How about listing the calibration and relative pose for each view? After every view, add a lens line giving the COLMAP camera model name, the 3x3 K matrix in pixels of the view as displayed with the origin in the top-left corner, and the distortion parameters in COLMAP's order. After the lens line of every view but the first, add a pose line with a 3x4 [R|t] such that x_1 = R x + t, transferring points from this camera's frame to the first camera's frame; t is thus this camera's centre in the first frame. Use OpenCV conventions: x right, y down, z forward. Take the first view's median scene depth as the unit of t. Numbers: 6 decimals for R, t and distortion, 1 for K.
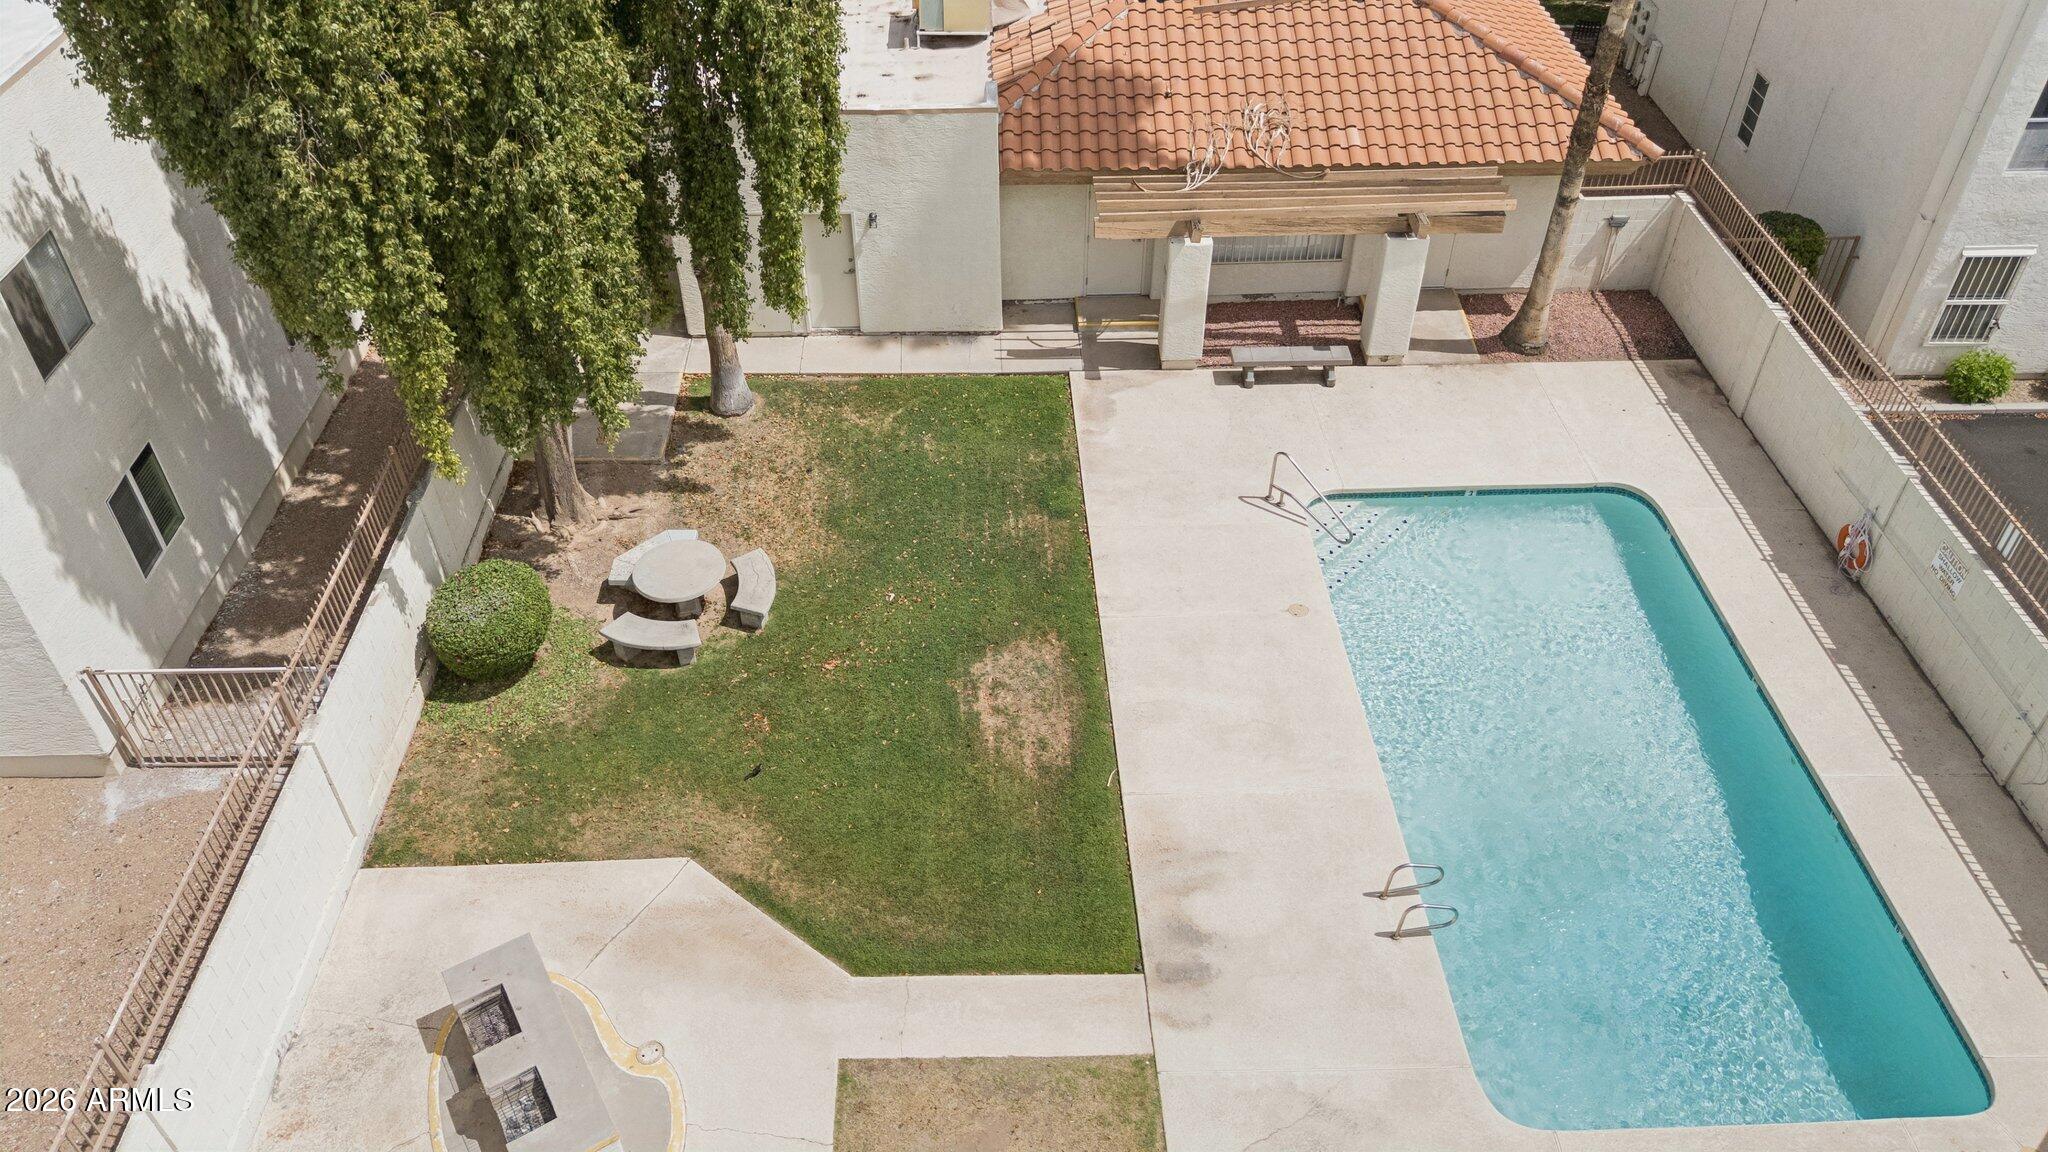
lens RADIAL K [[1502.6, 0, 1024.0], [0, 1502.6, 576.0], [0, 0, 1]] dist [0.067270, -0.061270]
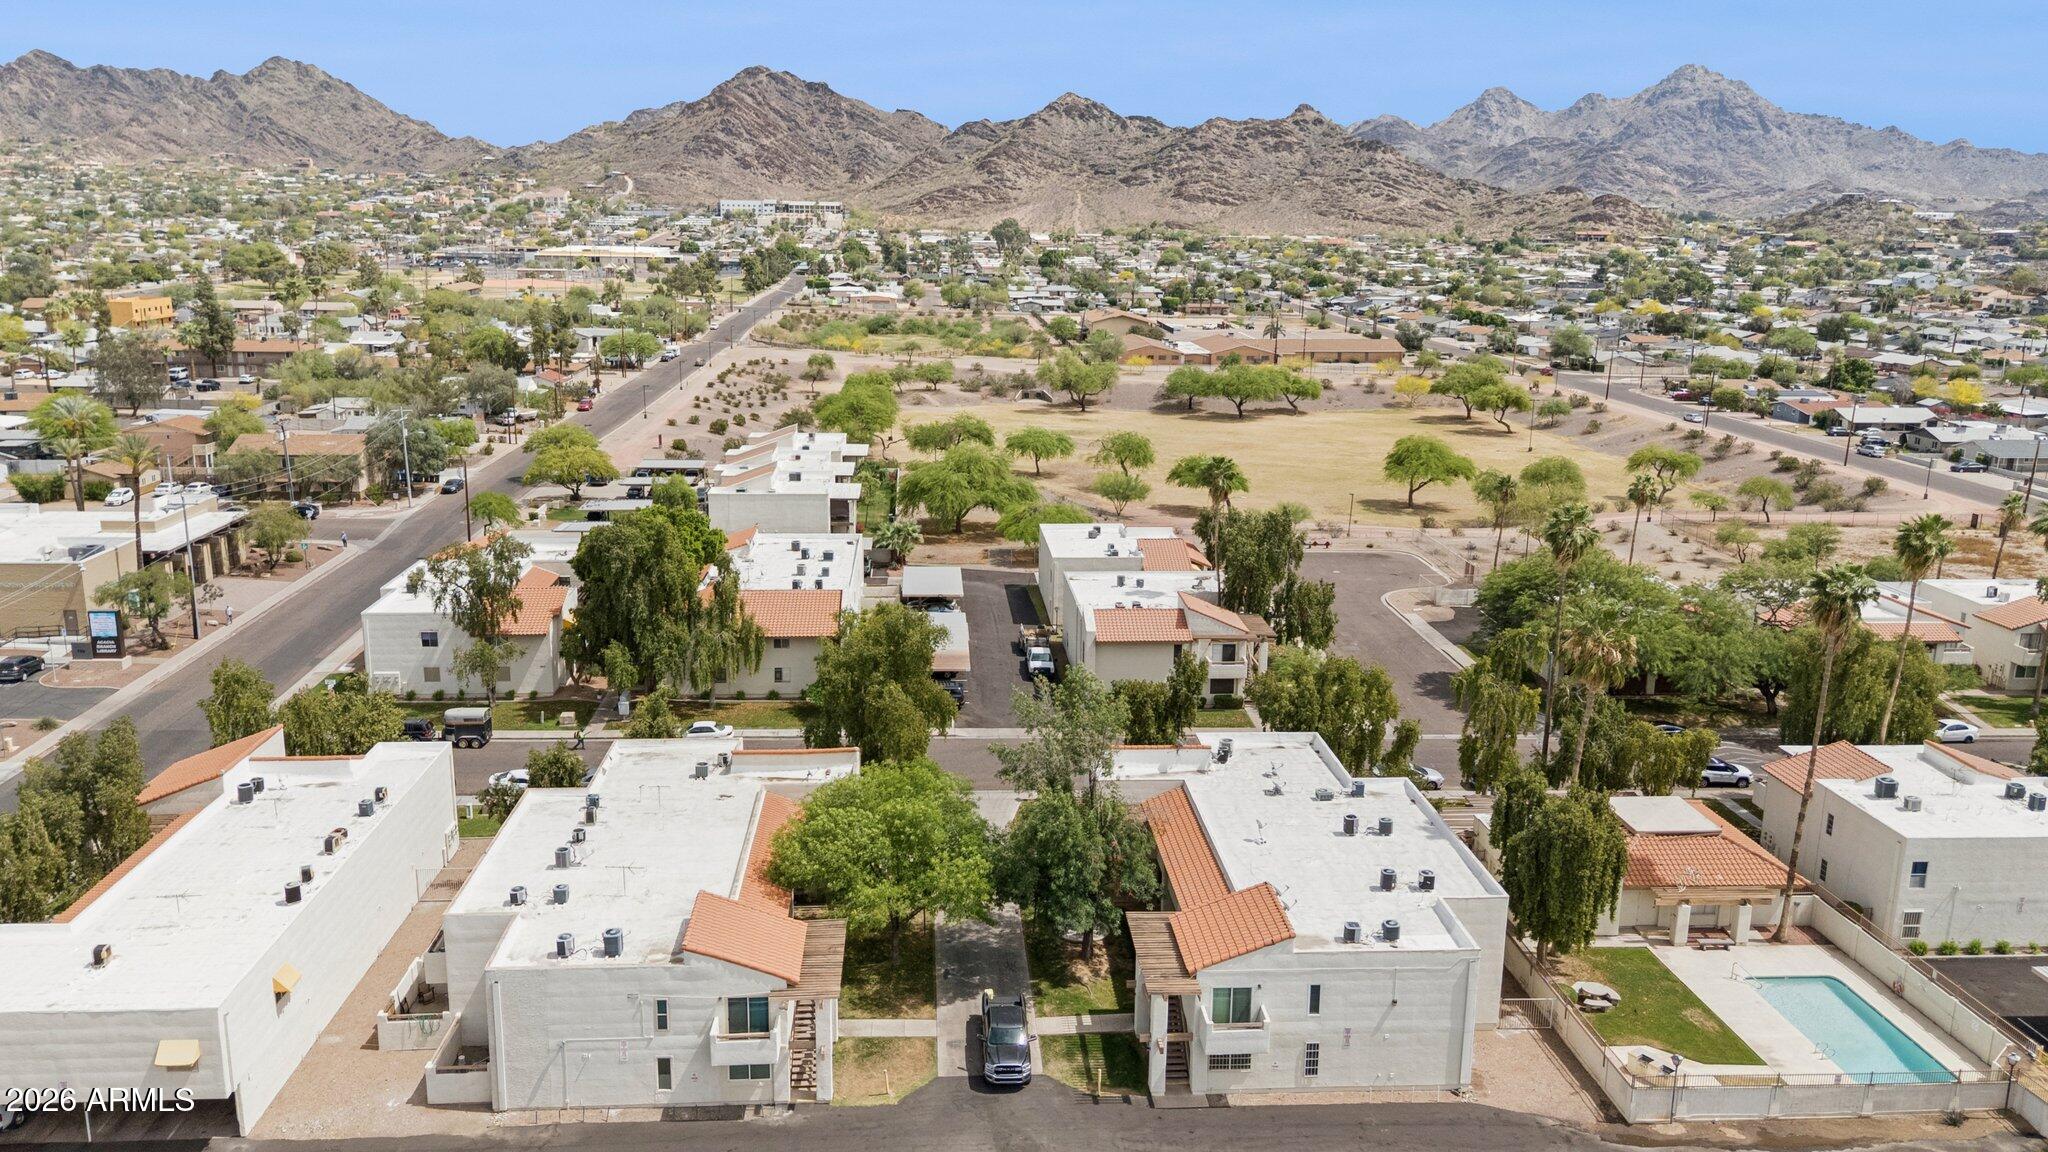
lens RADIAL K [[1482.8, 0, 1021.0], [0, 1482.8, 646.2], [0, 0, 1]] dist [0.055896, -0.062294]
pose [[0.999170, 0.004799, 0.040440, -1.493402], [0.012735, 0.906407, -0.422214, 0.639612], [-0.038681, 0.422379, 0.905594, -2.209734]]
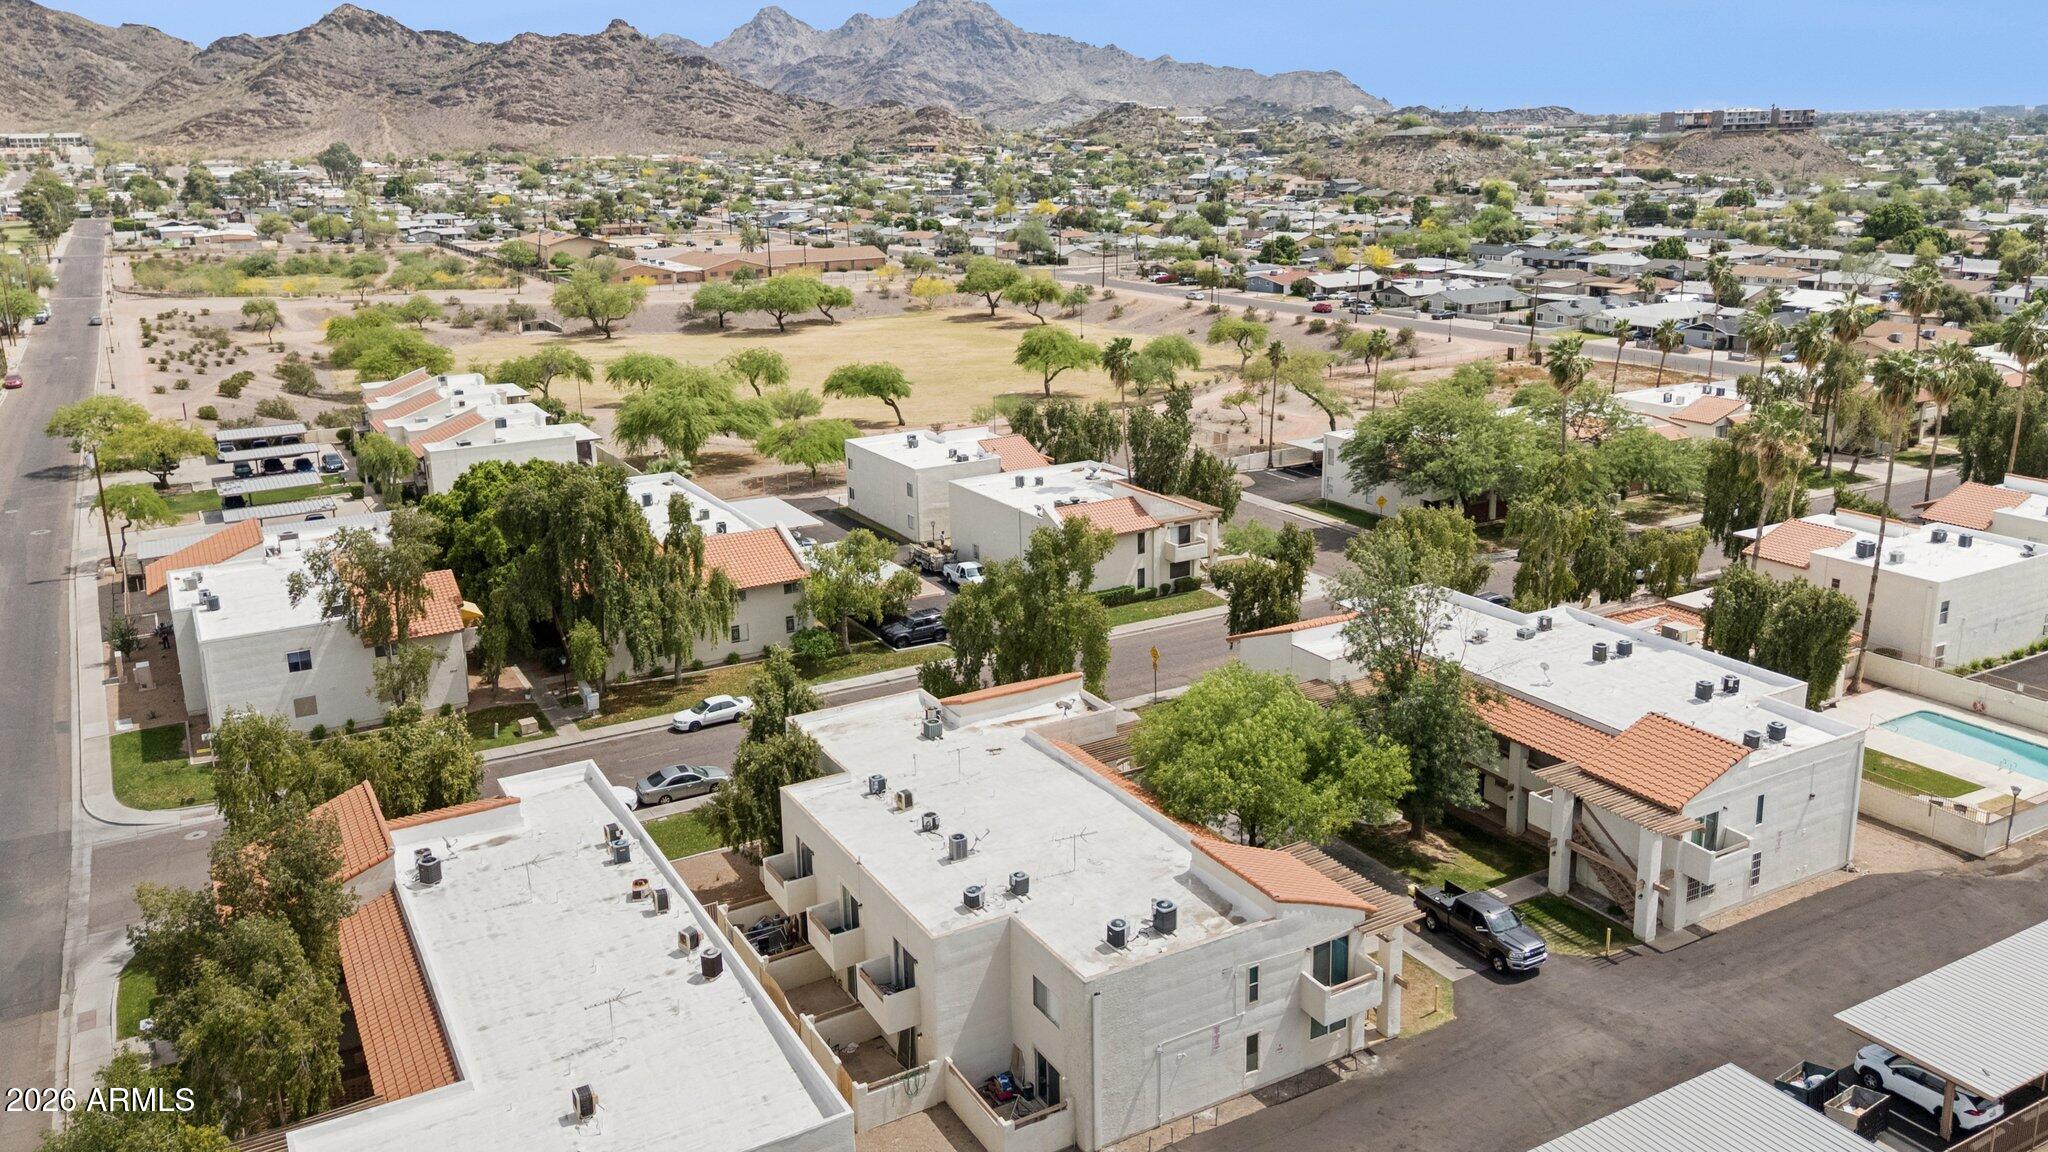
lens RADIAL K [[1502.6, 0, 1024.0], [0, 1502.6, 576.0], [0, 0, 1]] dist [0.067270, -0.061270]
pose [[0.885904, -0.145549, 0.440443, -3.184744], [0.318938, 0.880579, -0.350513, 0.267568], [-0.336827, 0.450995, 0.826529, -1.589604]]
